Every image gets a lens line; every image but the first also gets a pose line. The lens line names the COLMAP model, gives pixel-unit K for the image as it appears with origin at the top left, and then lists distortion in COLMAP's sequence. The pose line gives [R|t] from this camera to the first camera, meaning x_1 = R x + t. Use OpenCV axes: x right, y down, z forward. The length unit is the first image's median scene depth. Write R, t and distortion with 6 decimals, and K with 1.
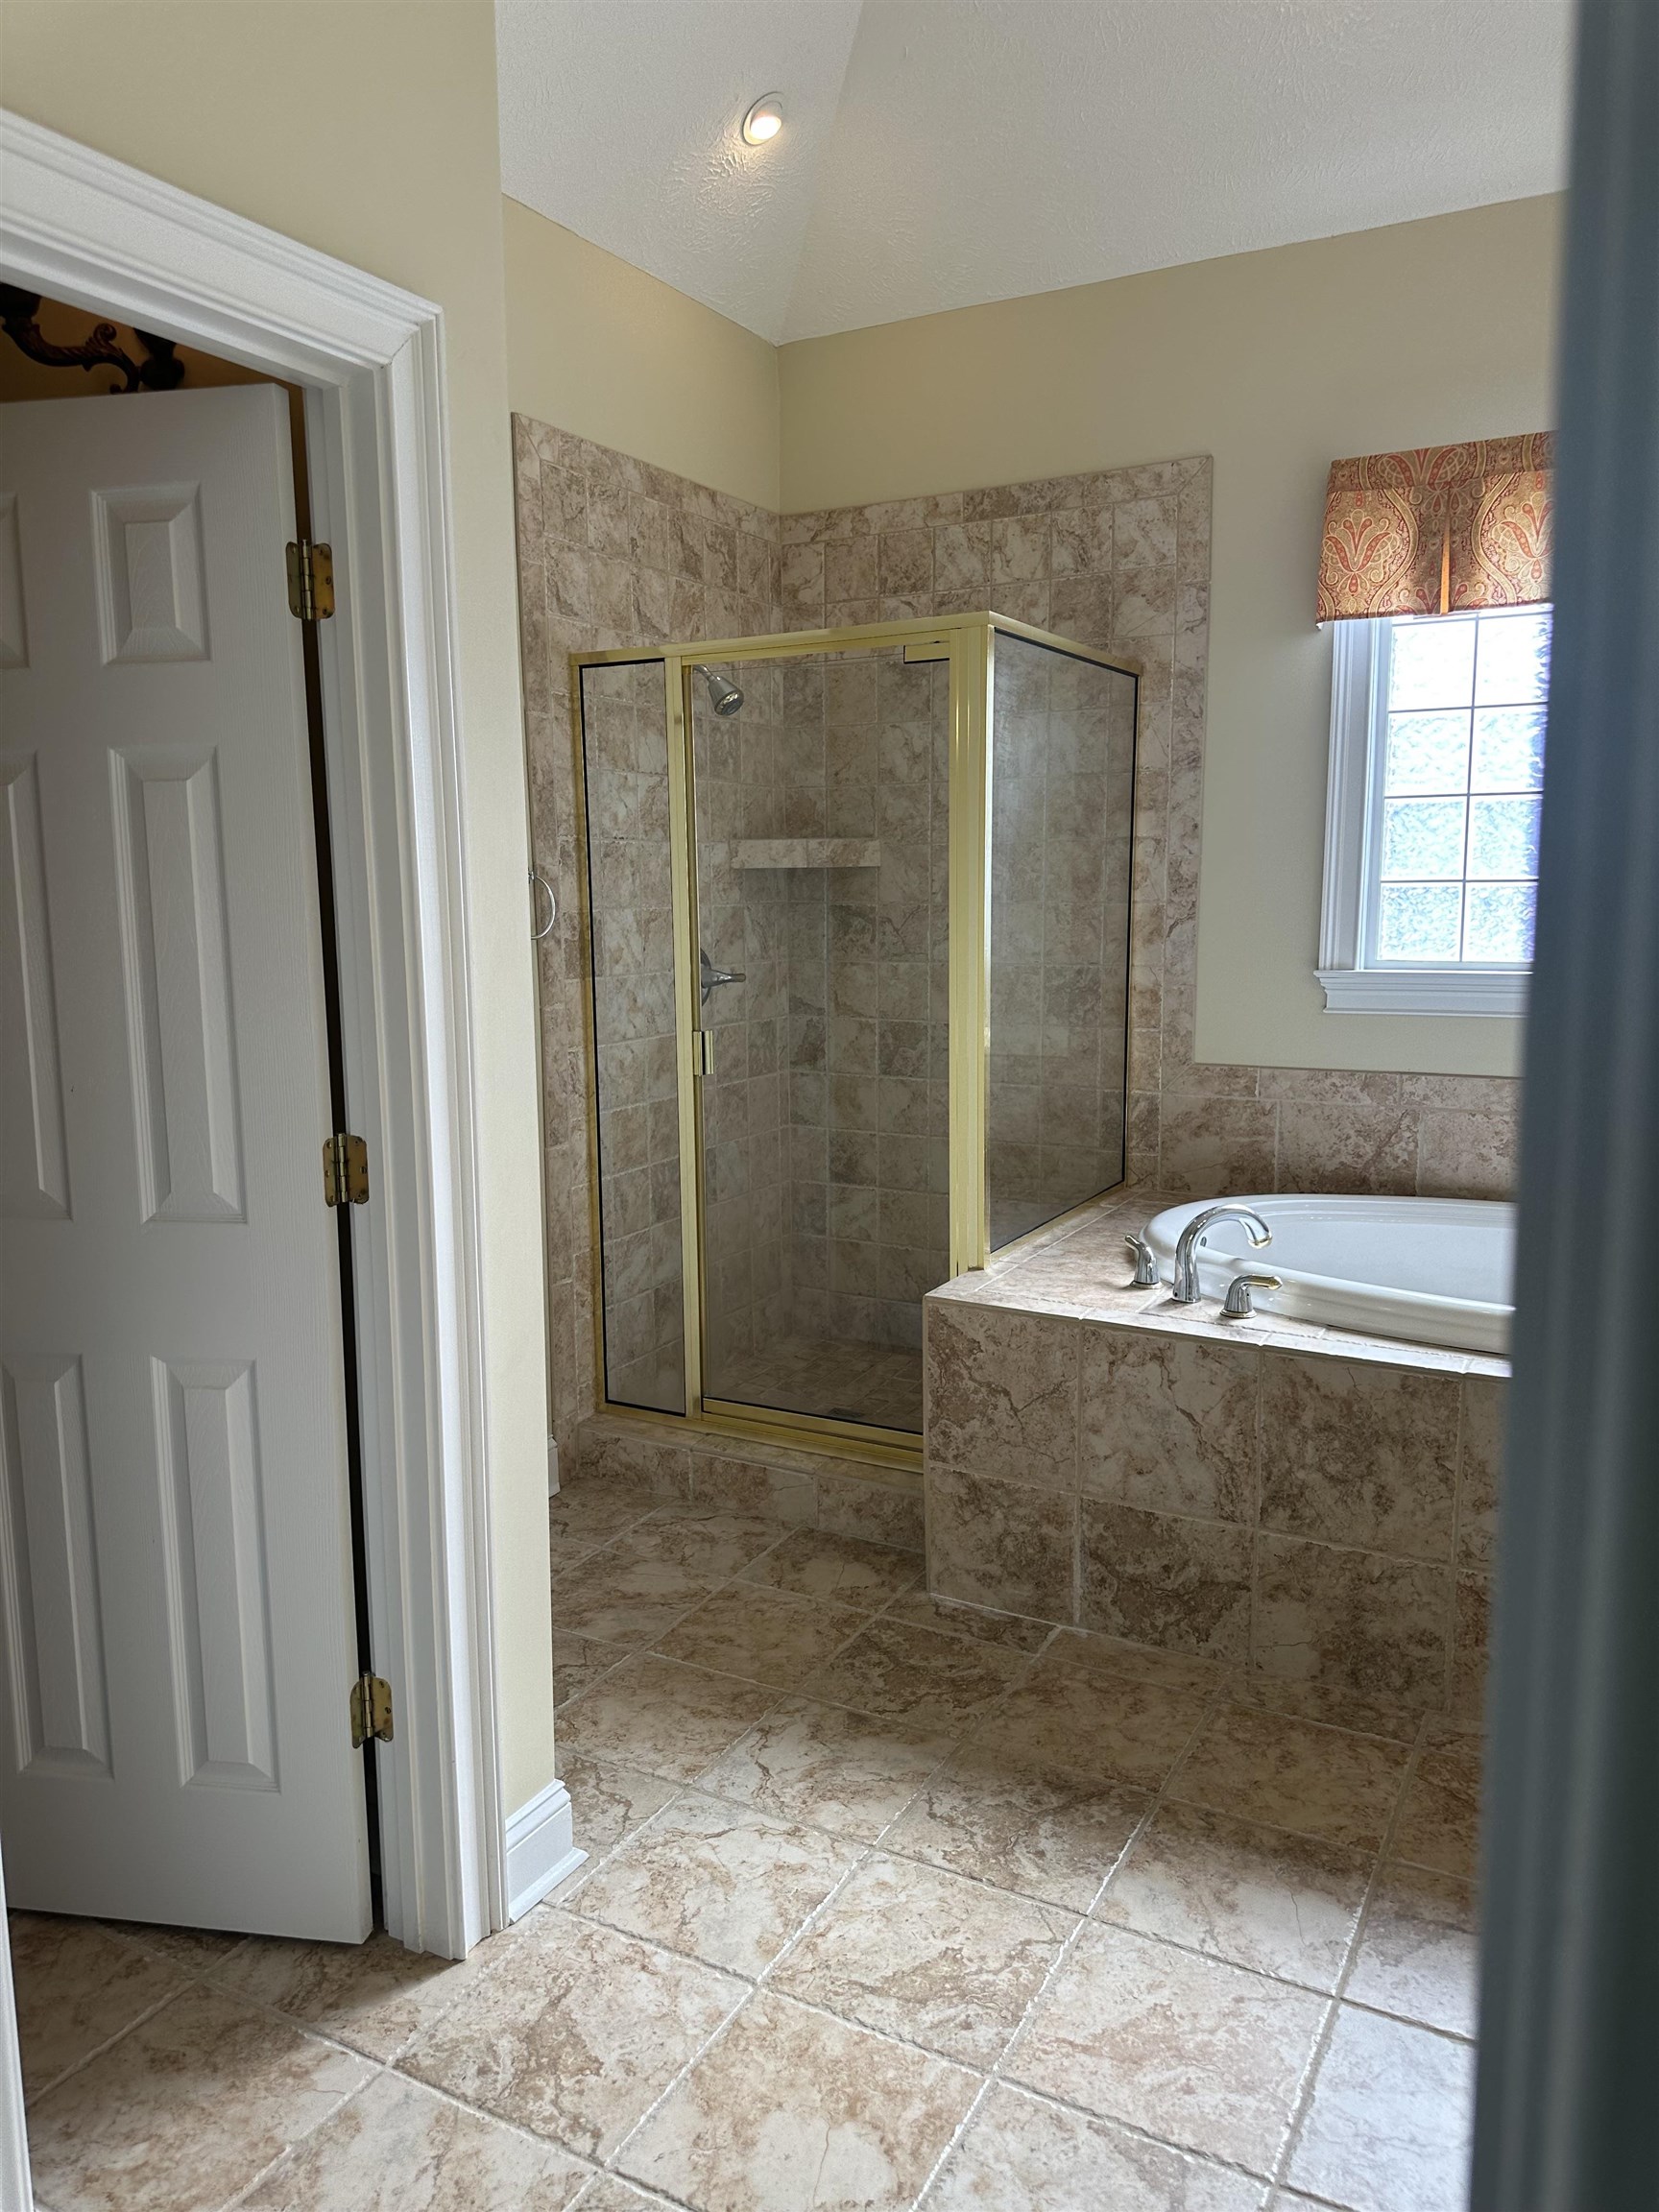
lens RADIAL K [[1570.4, 0, 840.4], [0, 1570.4, 1110.9], [0, 0, 1]] dist [0.019744, -0.017410]
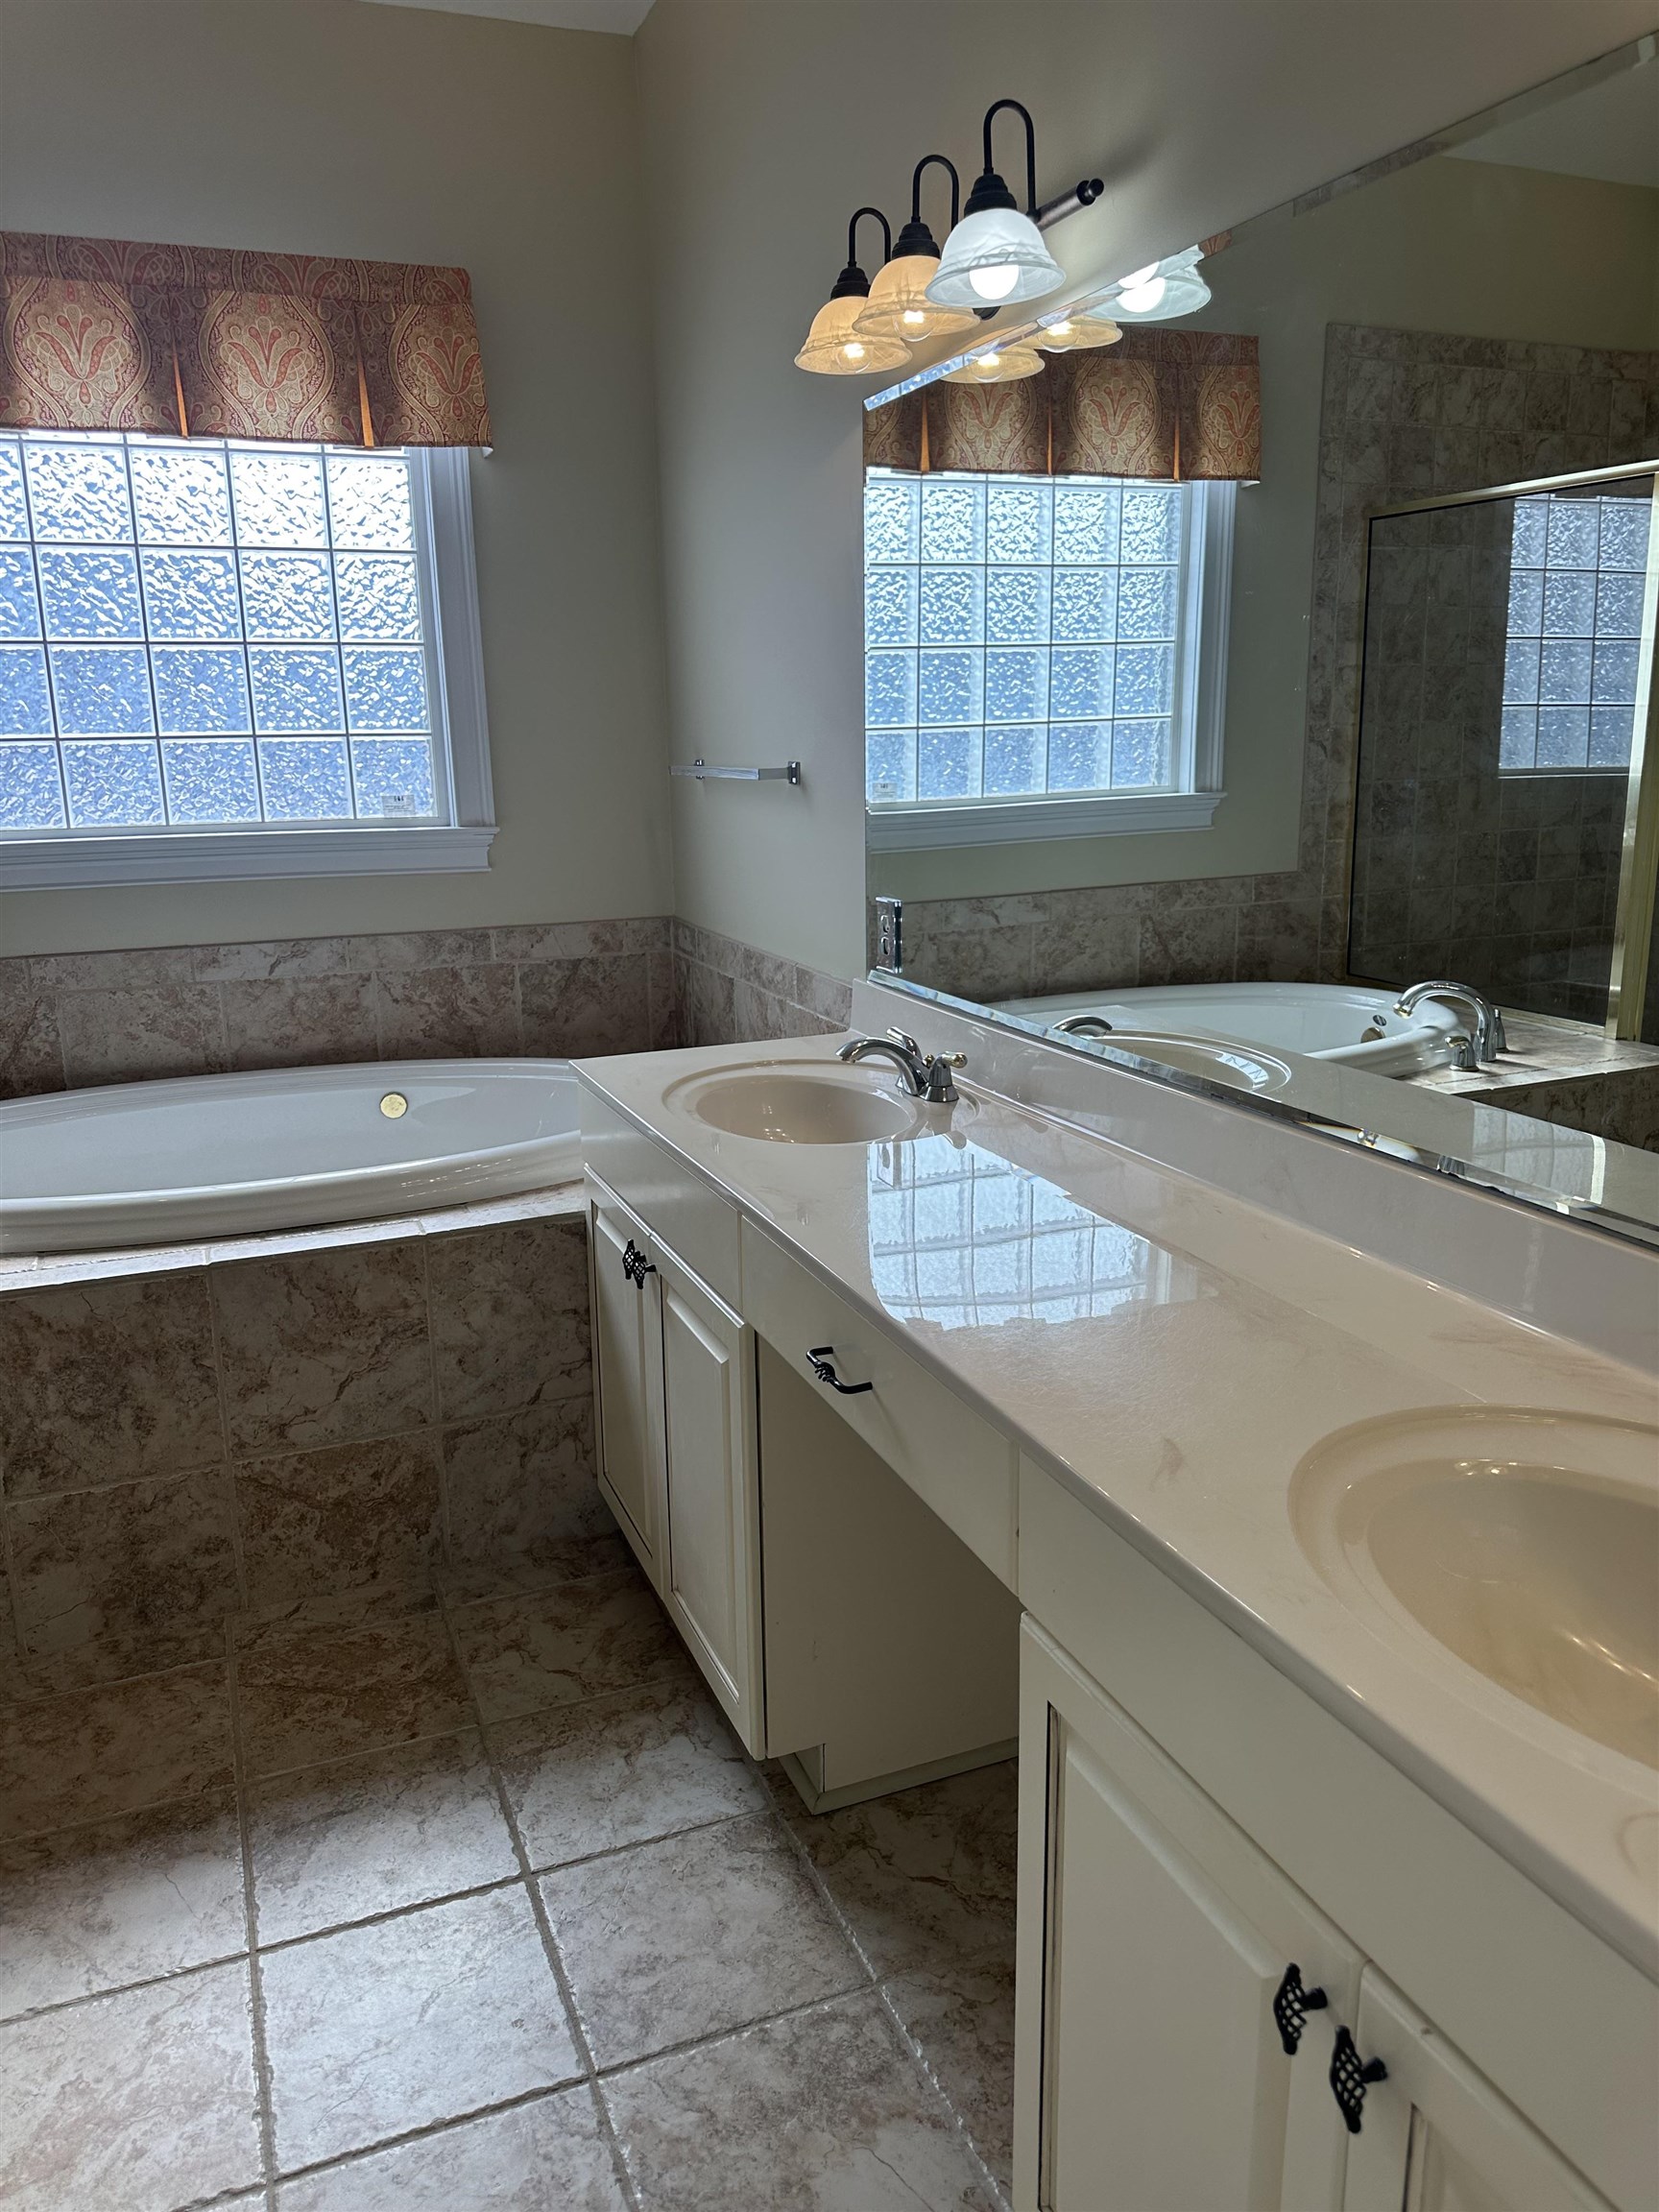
lens RADIAL K [[1570.4, 0, 819.9], [0, 1570.4, 1097.1], [0, 0, 1]] dist [0.019744, -0.017410]
pose [[0.640284, -0.184356, 0.745687, -0.053435], [0.127006, 0.982819, 0.133928, -0.011965], [-0.757566, 0.008955, 0.652698, 0.099096]]
